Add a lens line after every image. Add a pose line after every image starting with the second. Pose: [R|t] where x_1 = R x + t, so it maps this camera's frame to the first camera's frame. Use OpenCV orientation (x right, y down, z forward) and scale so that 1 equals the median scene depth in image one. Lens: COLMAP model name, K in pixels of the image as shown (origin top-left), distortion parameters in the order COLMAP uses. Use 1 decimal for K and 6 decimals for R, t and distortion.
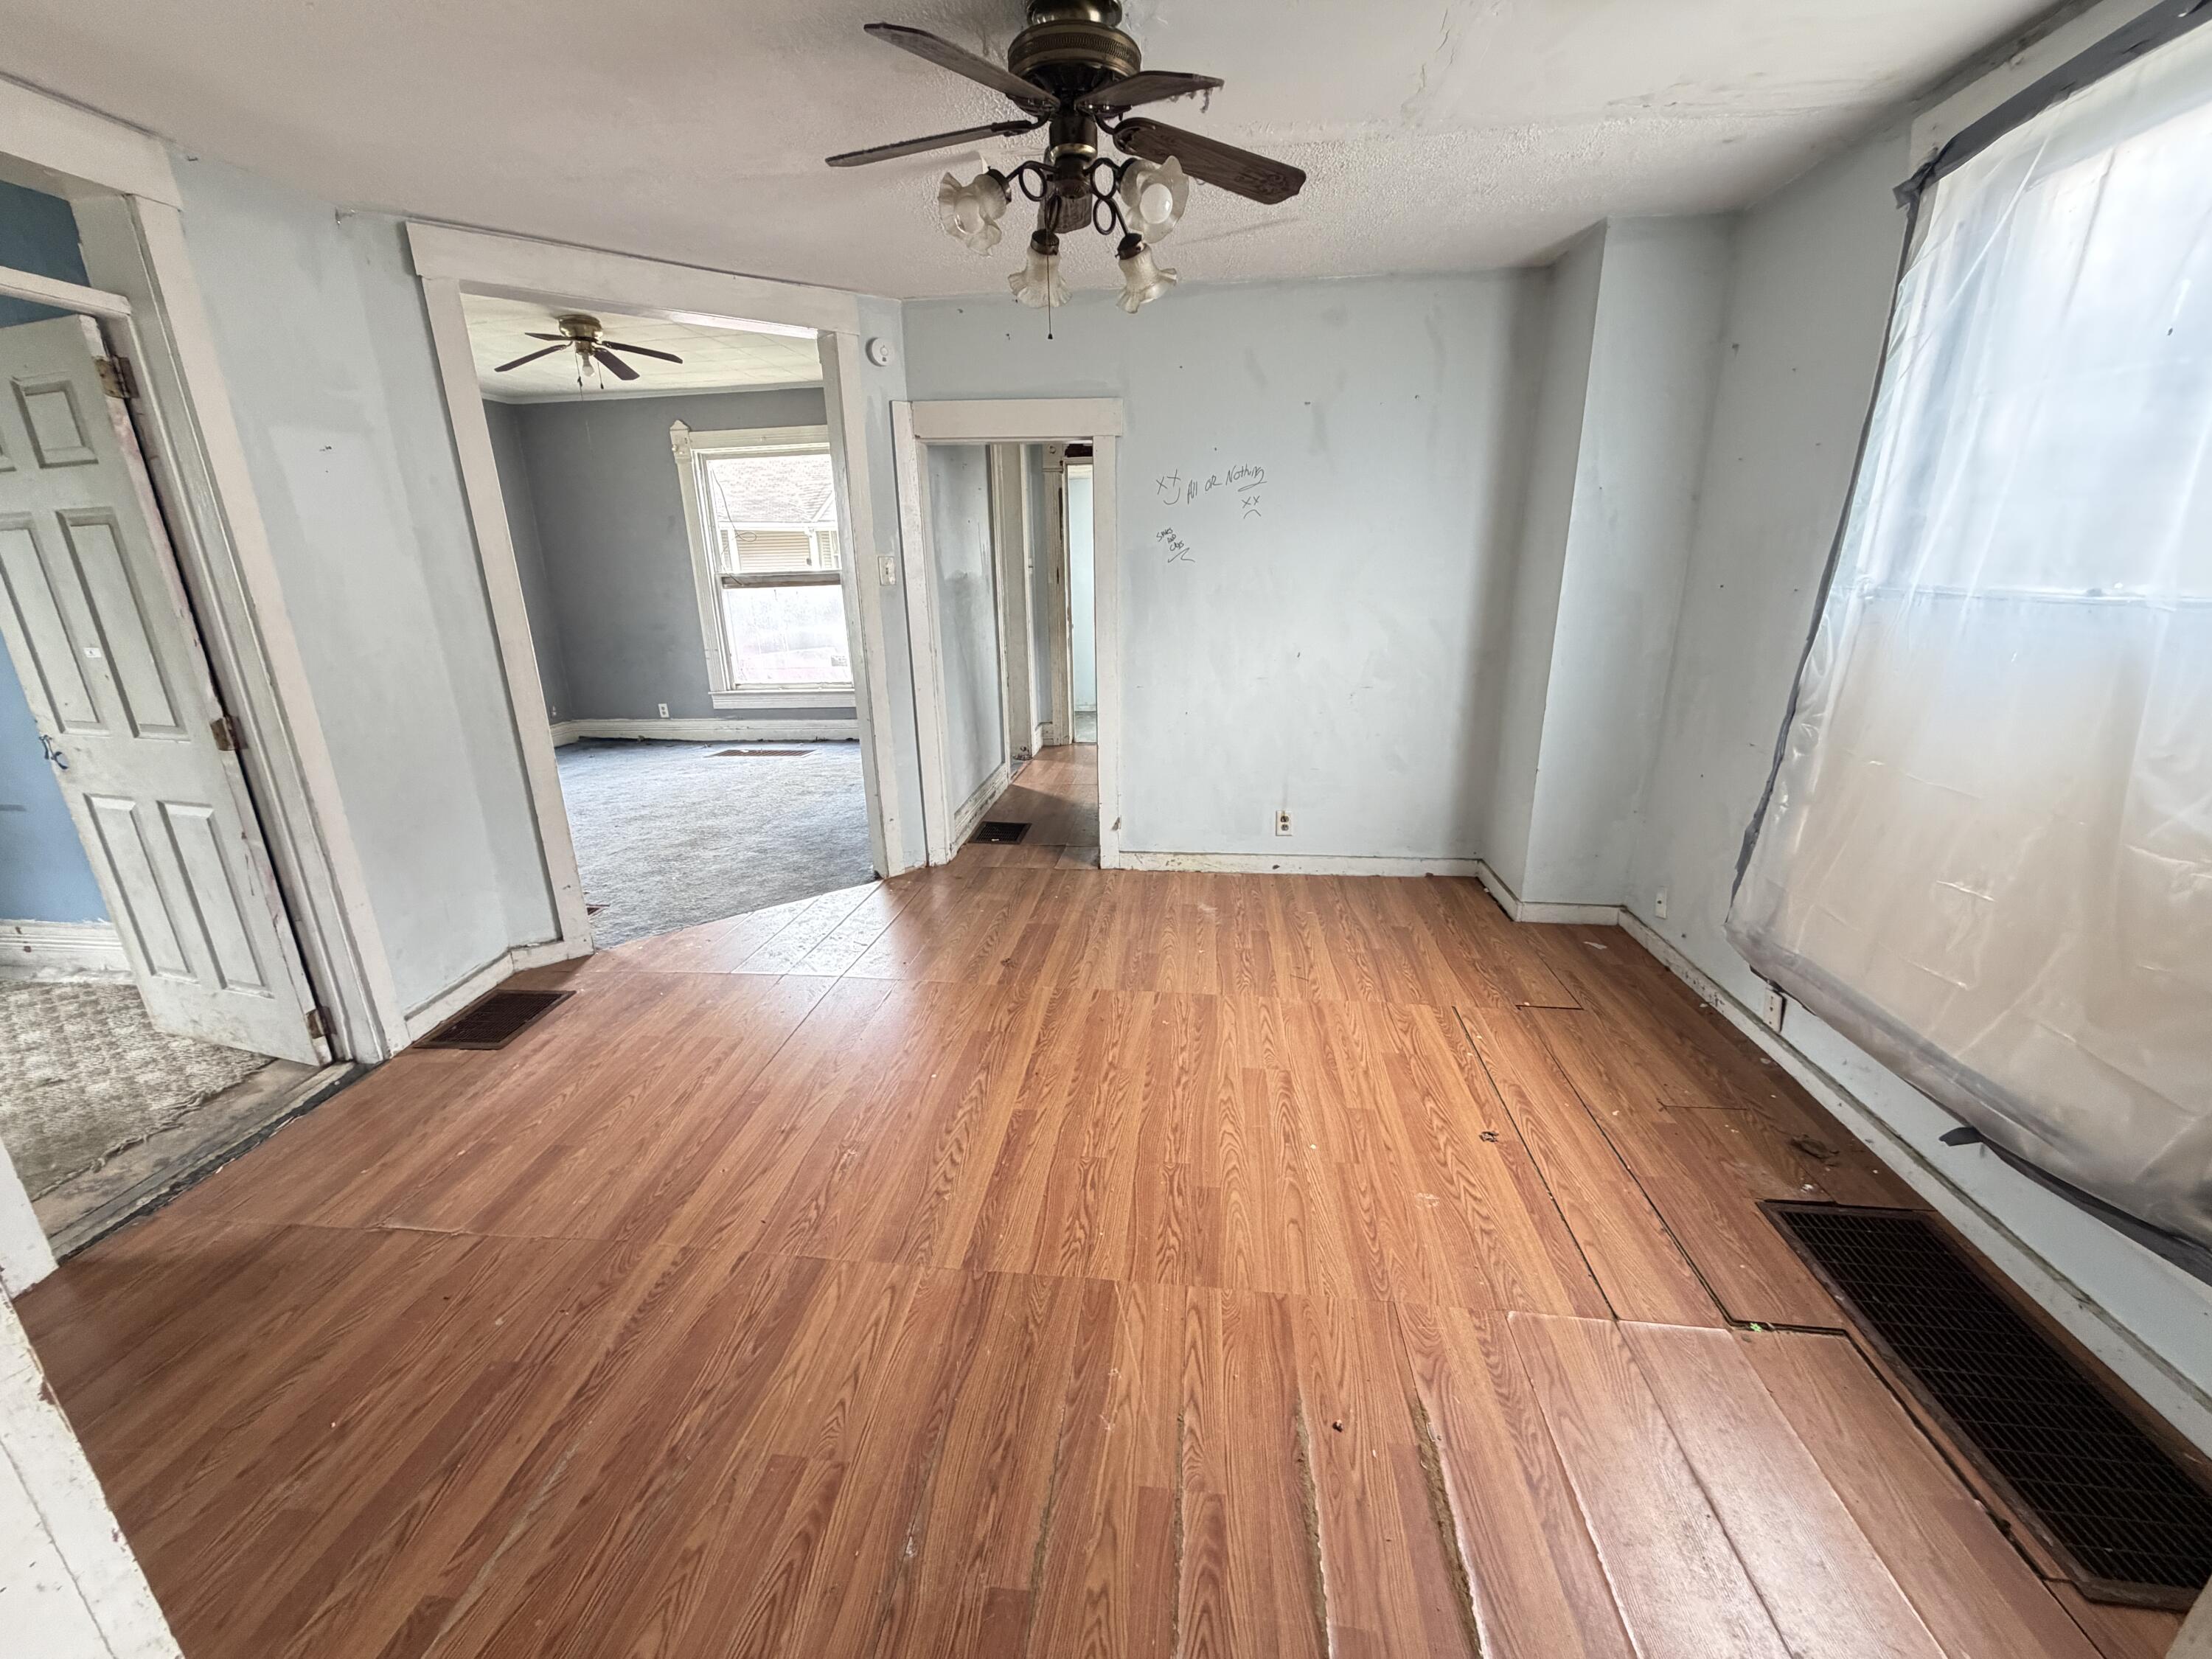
lens RADIAL K [[885.9, 0, 1103.7], [0, 885.9, 840.0], [0, 0, 1]] dist [0.001224, -0.000451]
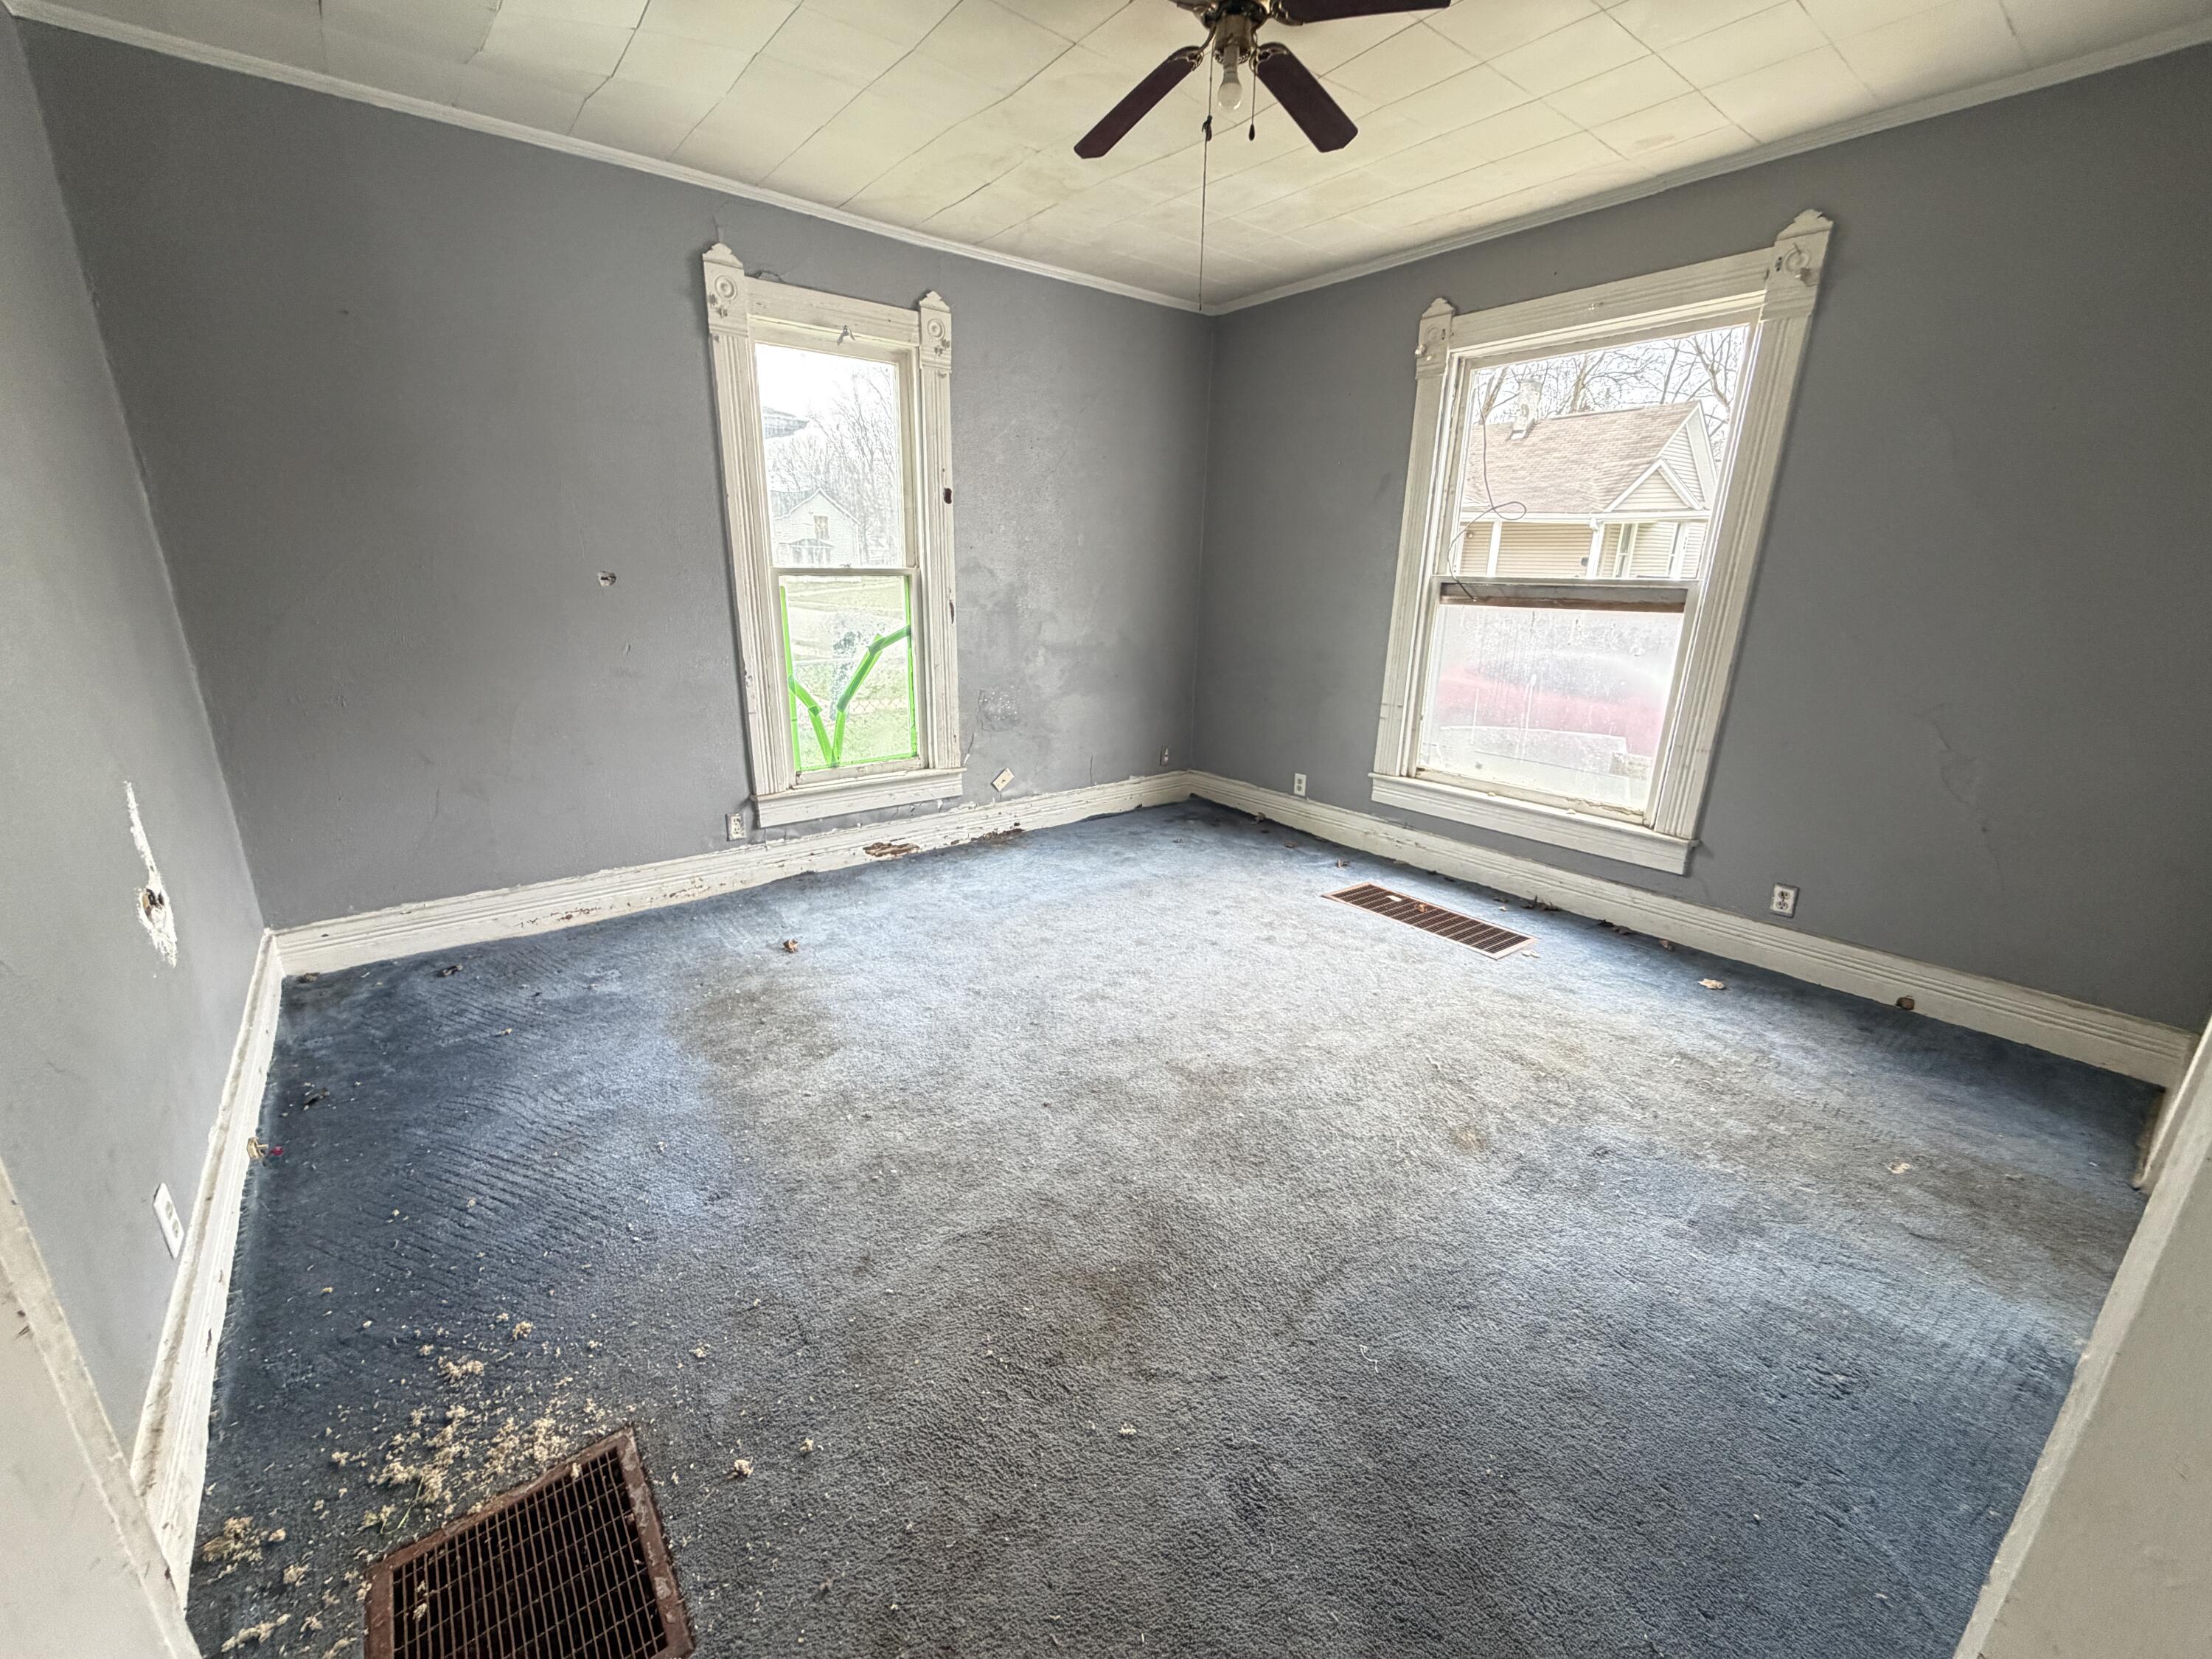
lens RADIAL K [[885.9, 0, 1108.1], [0, 885.9, 822.2], [0, 0, 1]] dist [0.001224, -0.000451]
pose [[0.712162, 0.232452, -0.662414, -0.174715], [-0.242411, 0.966975, 0.078711, -0.142367], [0.658834, 0.104521, 0.744992, 0.457347]]
